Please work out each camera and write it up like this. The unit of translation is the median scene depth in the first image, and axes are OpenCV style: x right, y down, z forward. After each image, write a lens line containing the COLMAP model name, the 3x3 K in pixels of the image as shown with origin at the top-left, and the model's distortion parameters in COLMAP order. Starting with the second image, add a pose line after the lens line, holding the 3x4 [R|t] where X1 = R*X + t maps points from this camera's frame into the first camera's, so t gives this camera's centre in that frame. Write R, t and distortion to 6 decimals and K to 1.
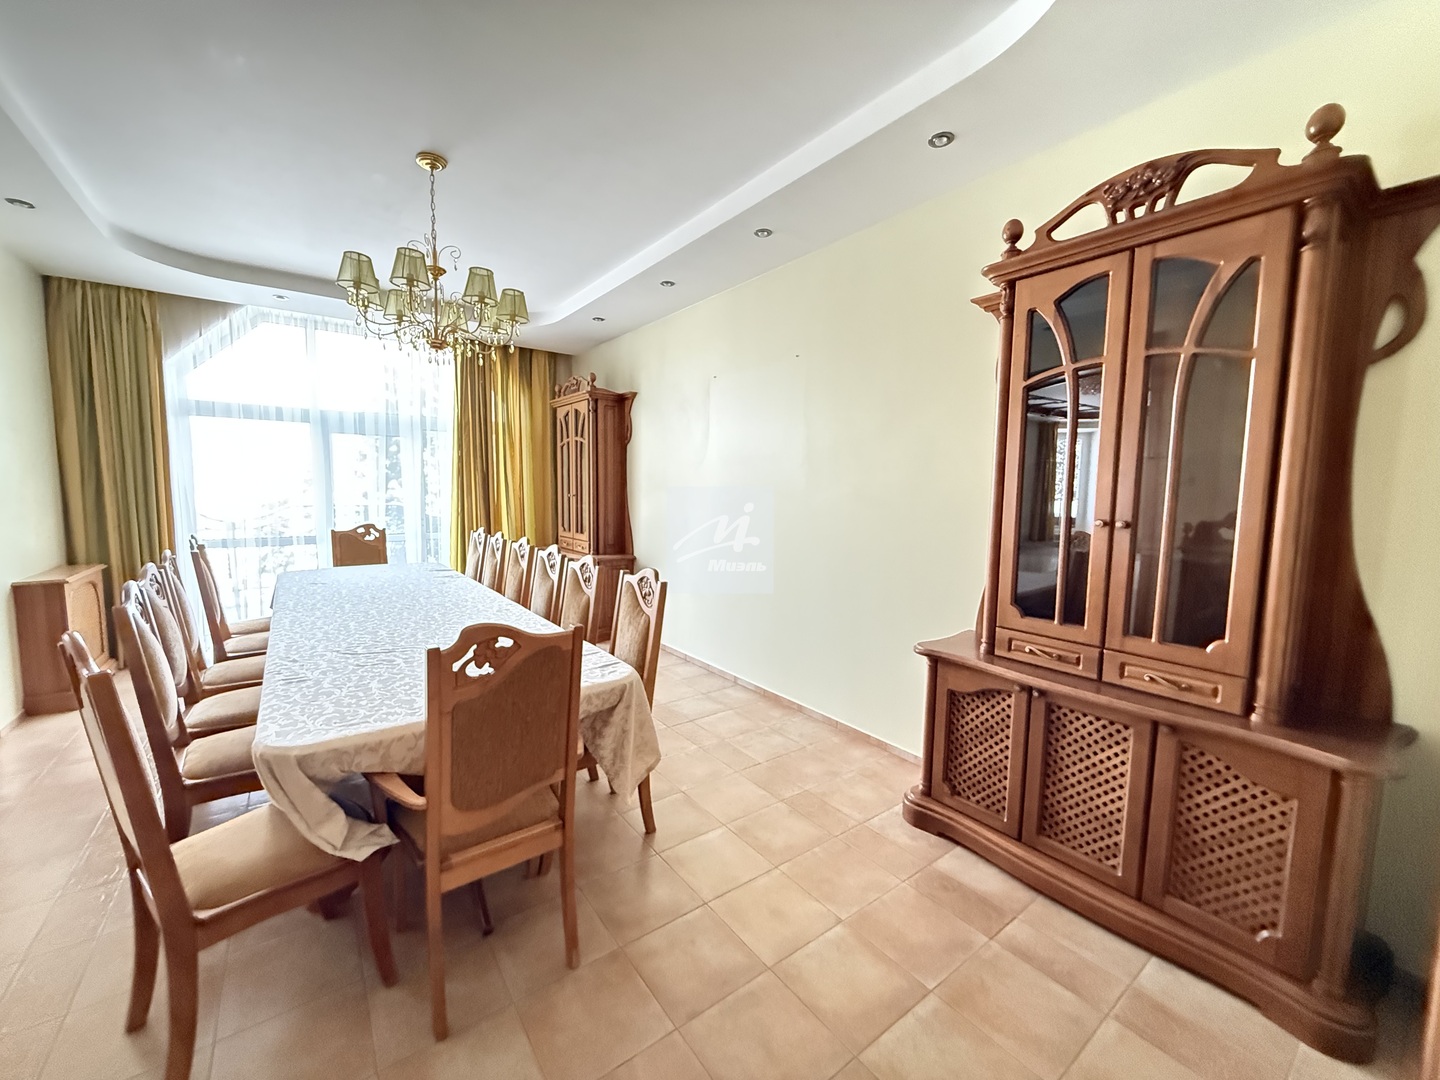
lens RADIAL K [[573.5, 0, 720.0], [0, 573.5, 540.0], [0, 0, 1]] dist [-0.000294, 0.000069]
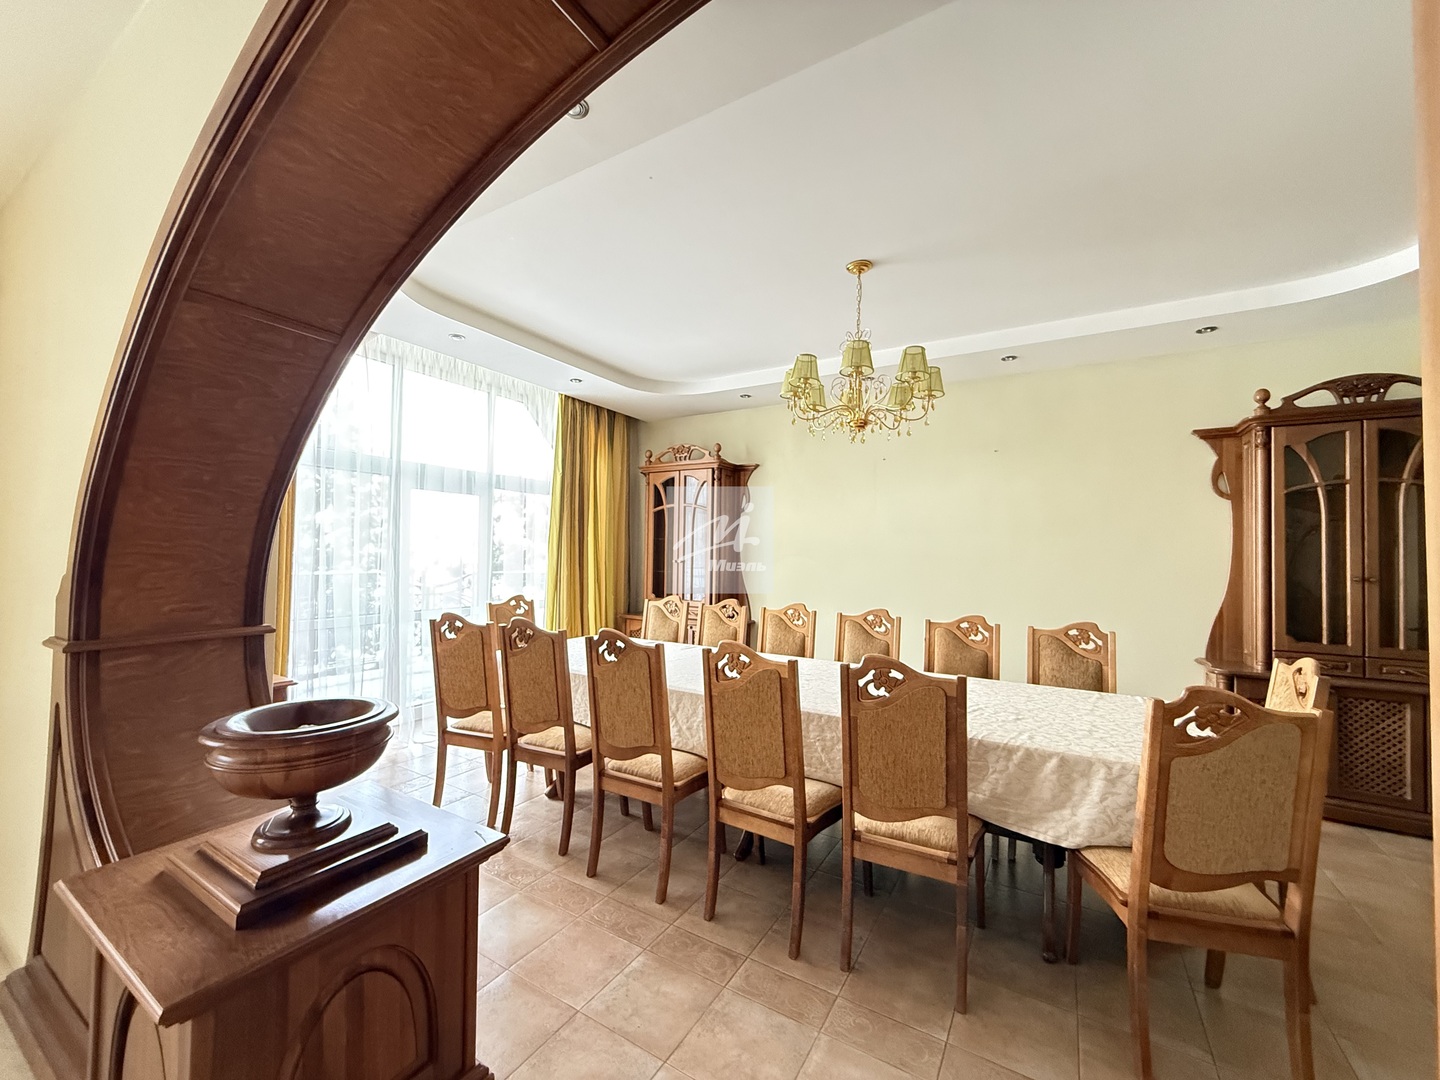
lens RADIAL K [[573.5, 0, 720.0], [0, 573.5, 540.0], [0, 0, 1]] dist [-0.000294, 0.000069]
pose [[0.923470, 0.011058, 0.383512, -1.598741], [0.031506, 0.994023, -0.104524, -0.026024], [-0.382376, 0.108608, 0.917602, 0.177227]]
